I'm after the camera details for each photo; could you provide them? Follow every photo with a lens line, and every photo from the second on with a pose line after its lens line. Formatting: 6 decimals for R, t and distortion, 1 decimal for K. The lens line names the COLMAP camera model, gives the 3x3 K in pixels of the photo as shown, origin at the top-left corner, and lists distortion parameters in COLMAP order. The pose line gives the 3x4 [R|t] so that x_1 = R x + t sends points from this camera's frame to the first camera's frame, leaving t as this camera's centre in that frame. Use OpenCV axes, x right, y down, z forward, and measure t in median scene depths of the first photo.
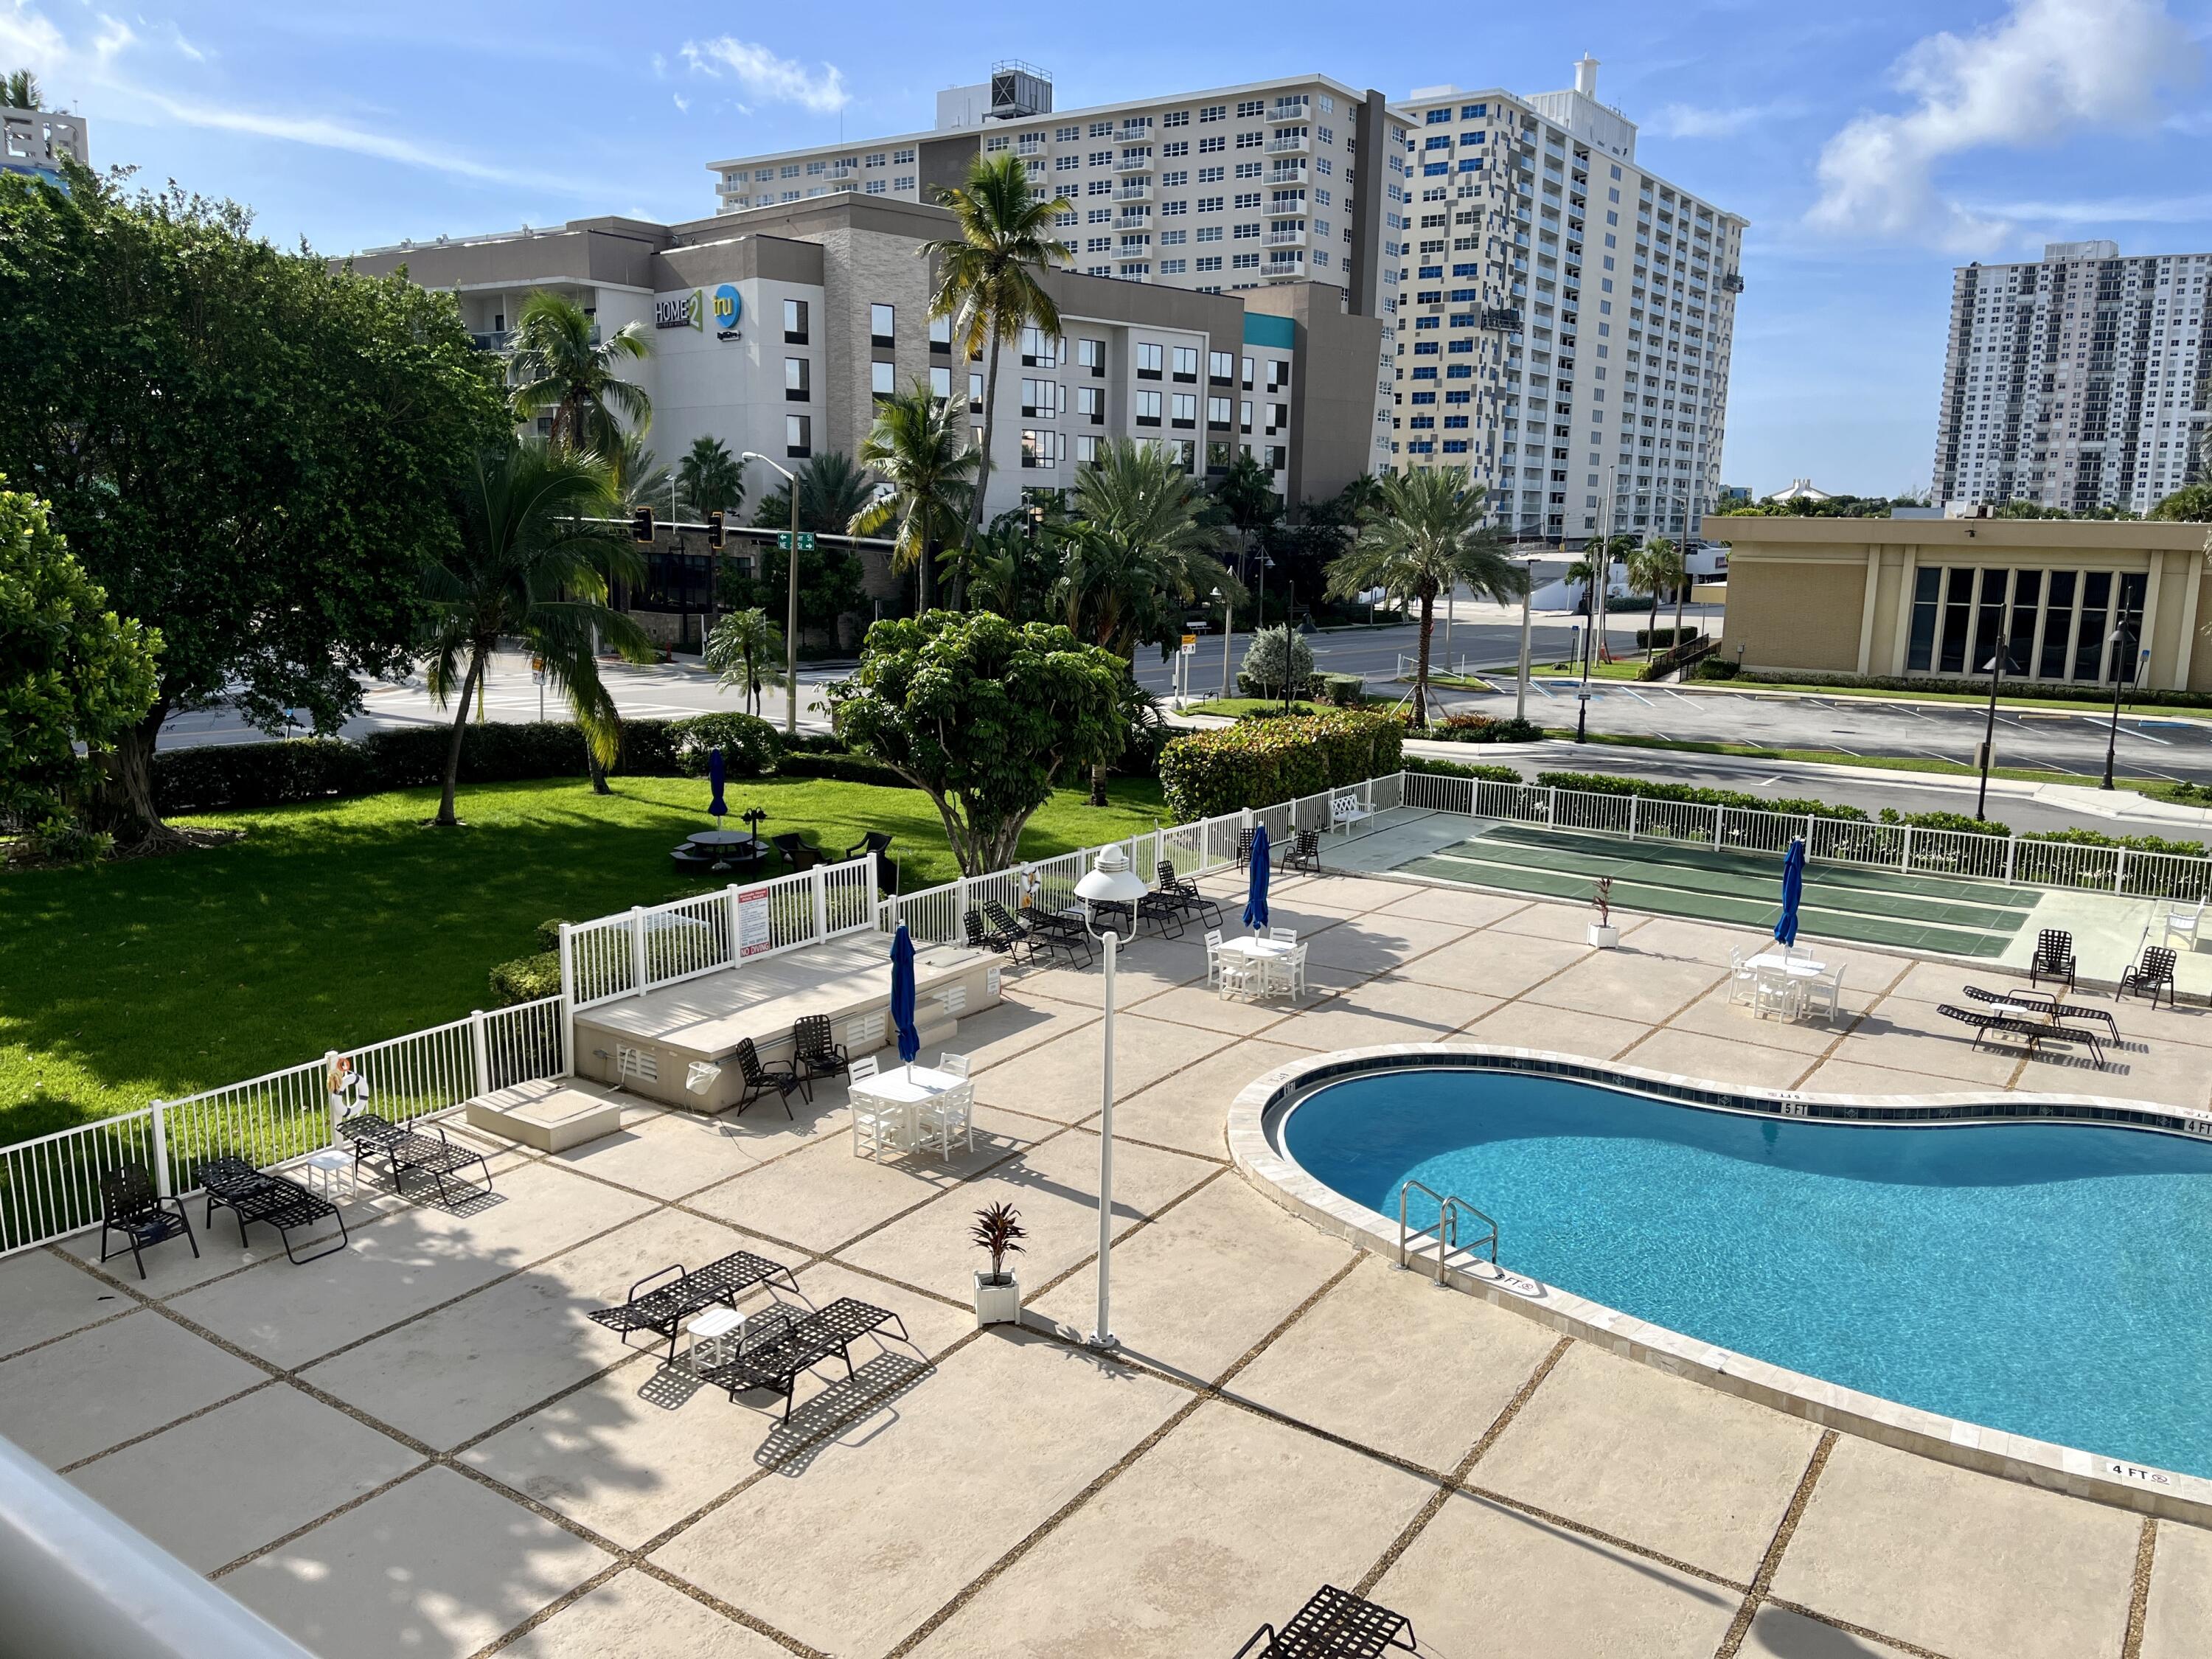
lens RADIAL K [[1673.8, 0, 1103.2], [0, 1673.8, 825.2], [0, 0, 1]] dist [0.073128, -0.098008]
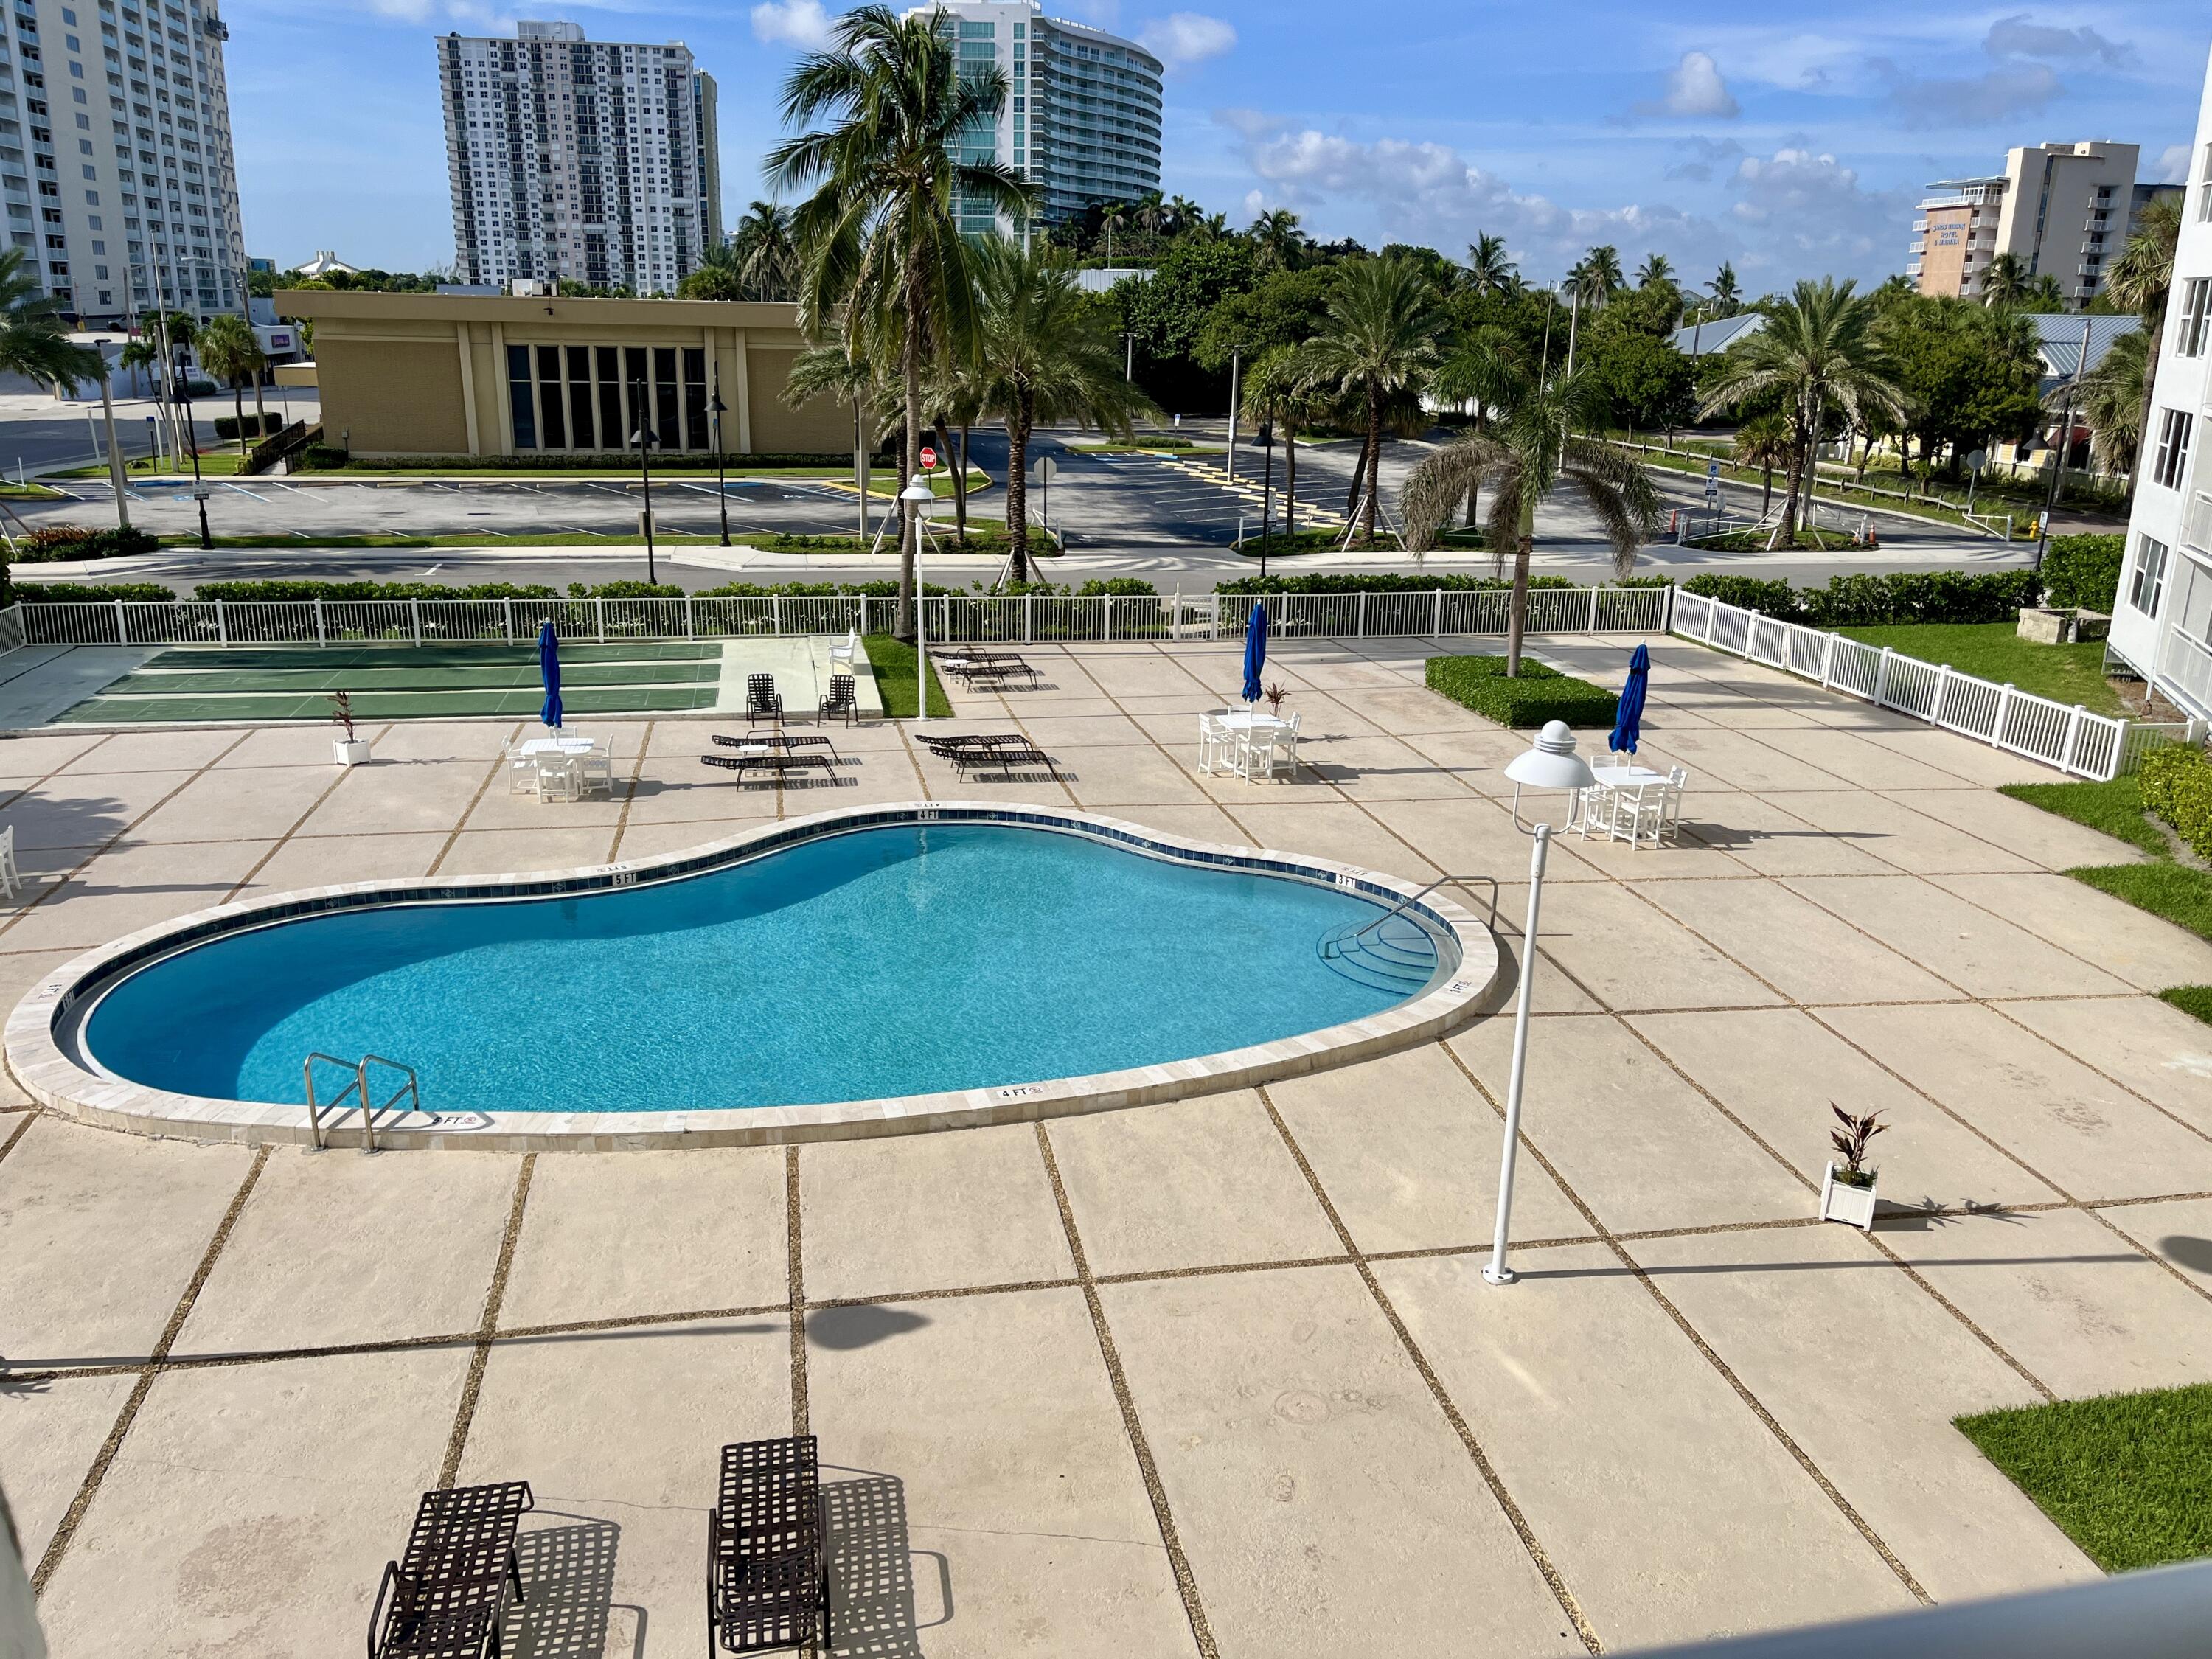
lens RADIAL K [[1673.8, 0, 1102.5], [0, 1673.8, 825.8], [0, 0, 1]] dist [0.073128, -0.098008]
pose [[0.697075, -0.211580, 0.685069, -0.044662], [0.125314, 0.976714, 0.174143, -0.003756], [-0.705962, -0.035543, 0.707357, 0.030761]]
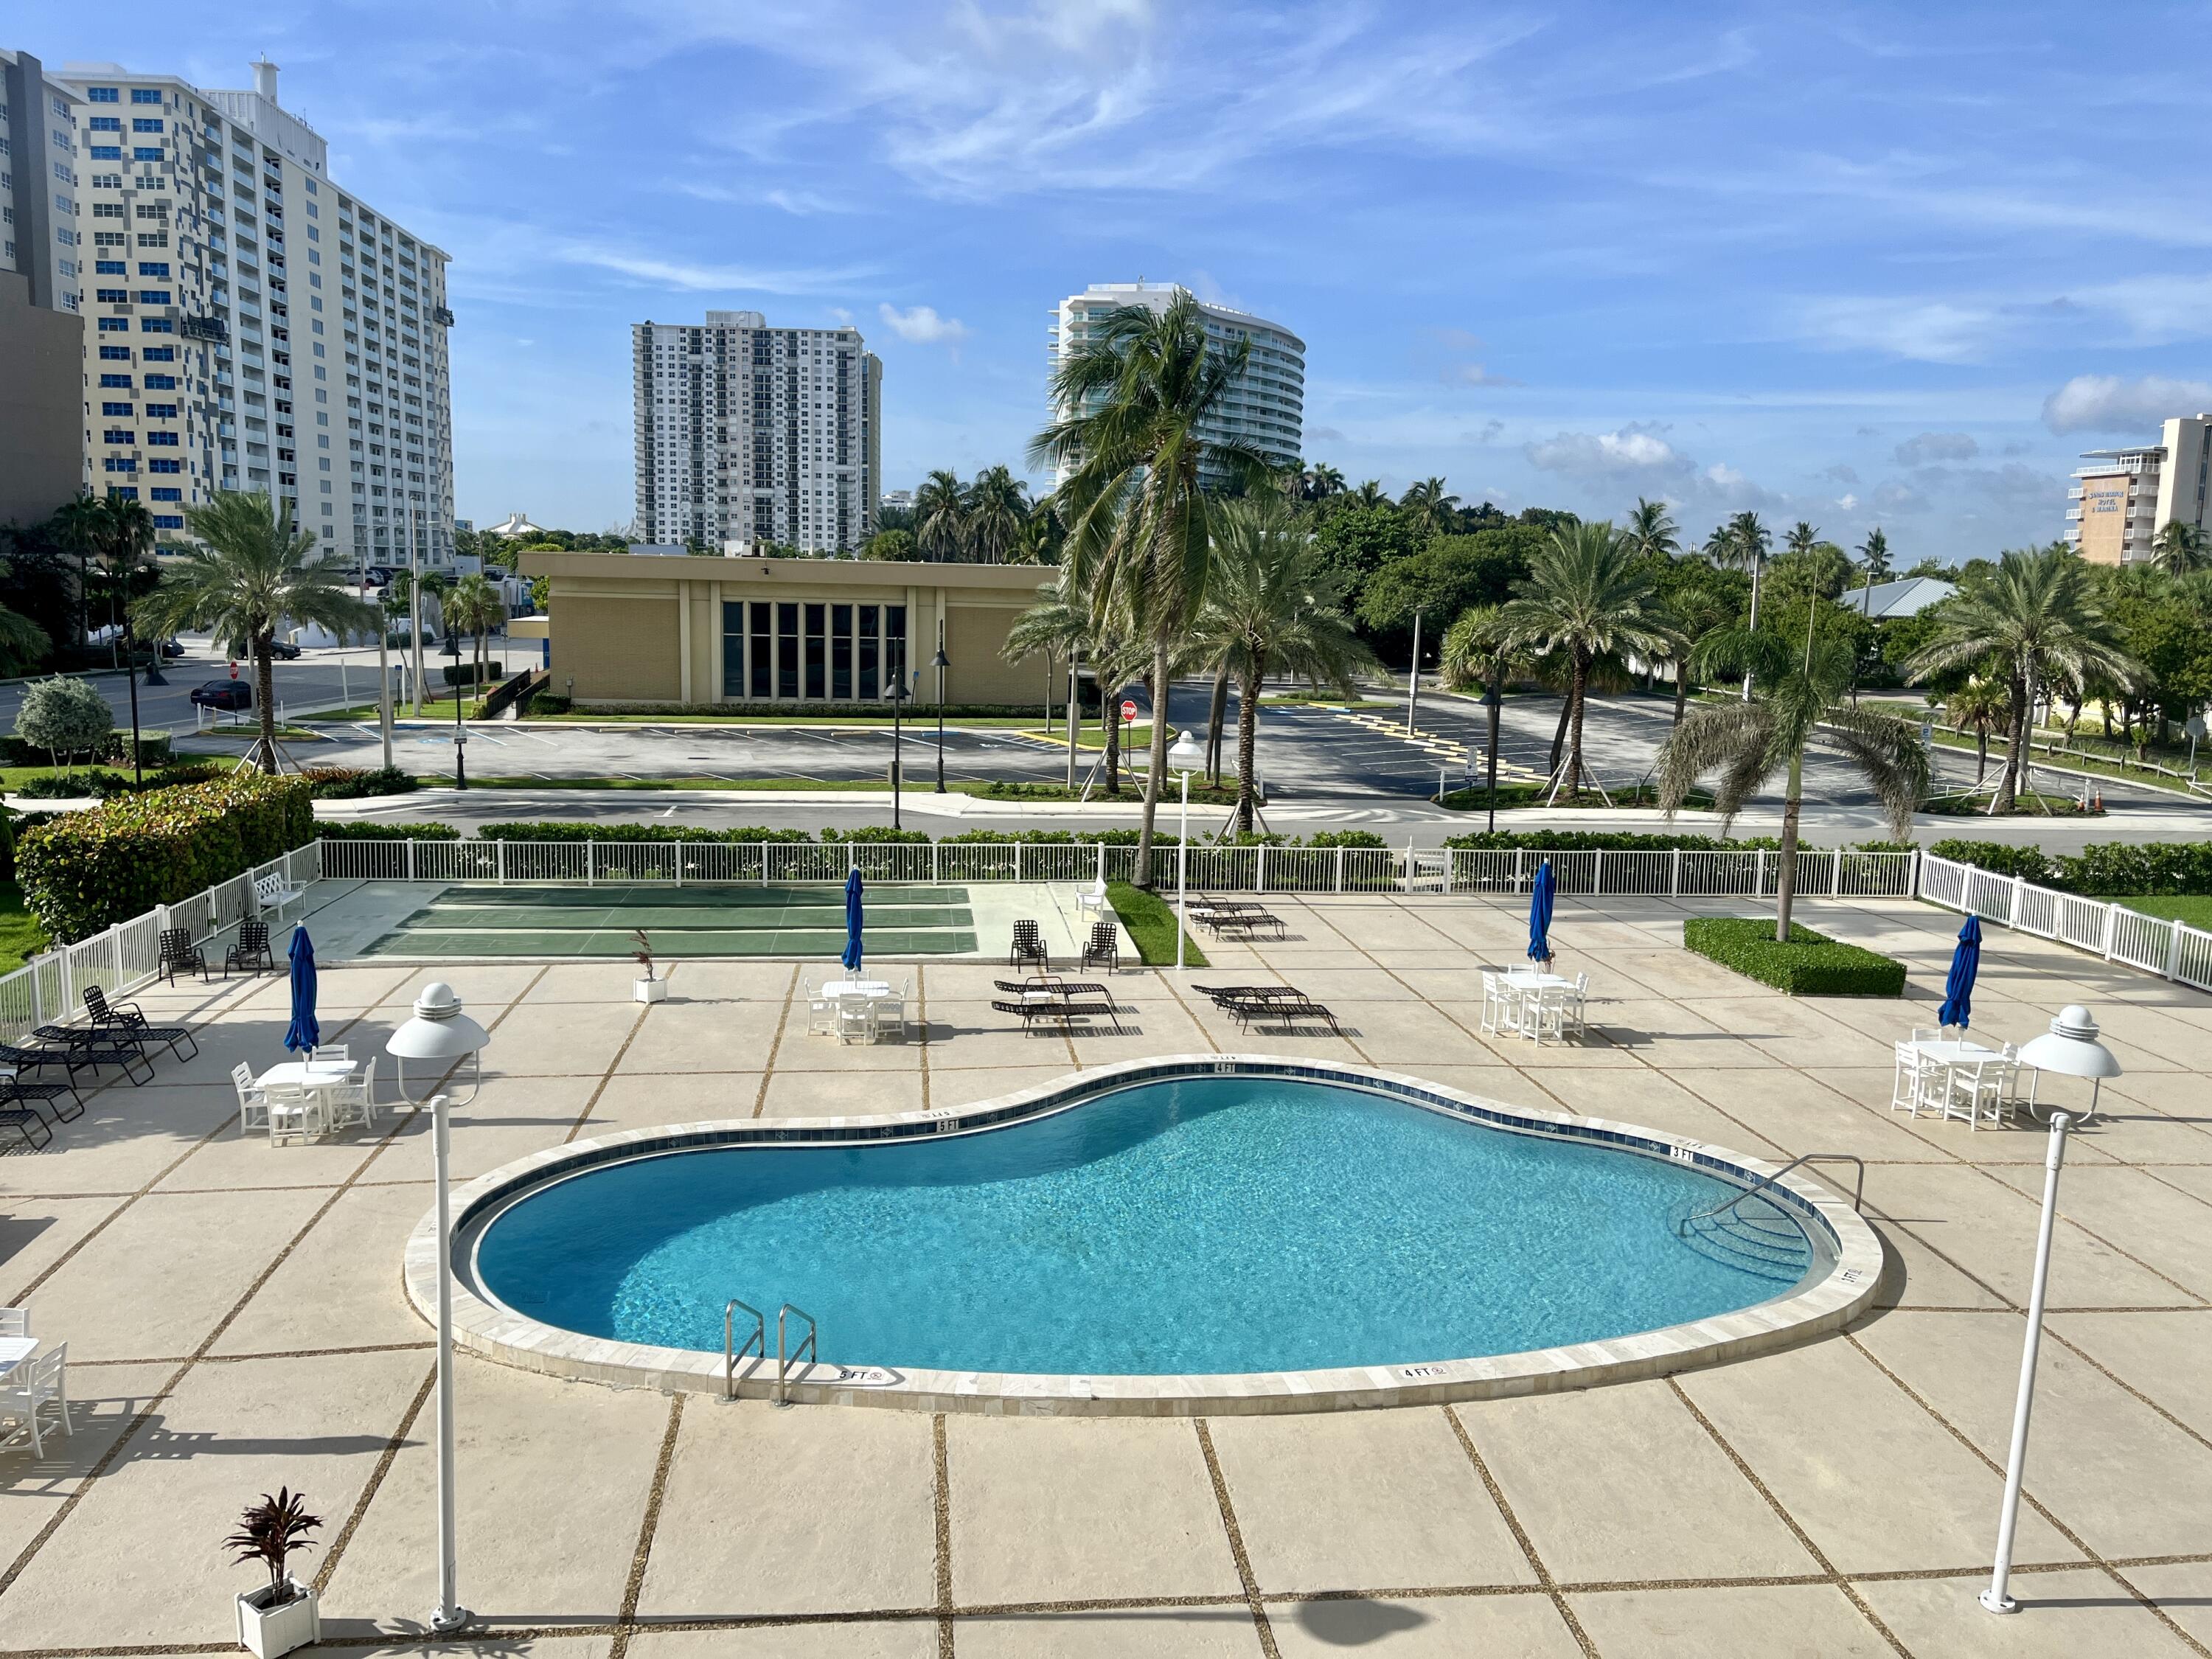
lens RADIAL K [[1673.8, 0, 1089.4], [0, 1673.8, 818.2], [0, 0, 1]] dist [0.073128, -0.098008]
pose [[0.752941, -0.095191, 0.651167, -0.093089], [0.109595, 0.993803, 0.018556, -0.015679], [-0.648898, 0.057393, 0.758708, 0.071837]]
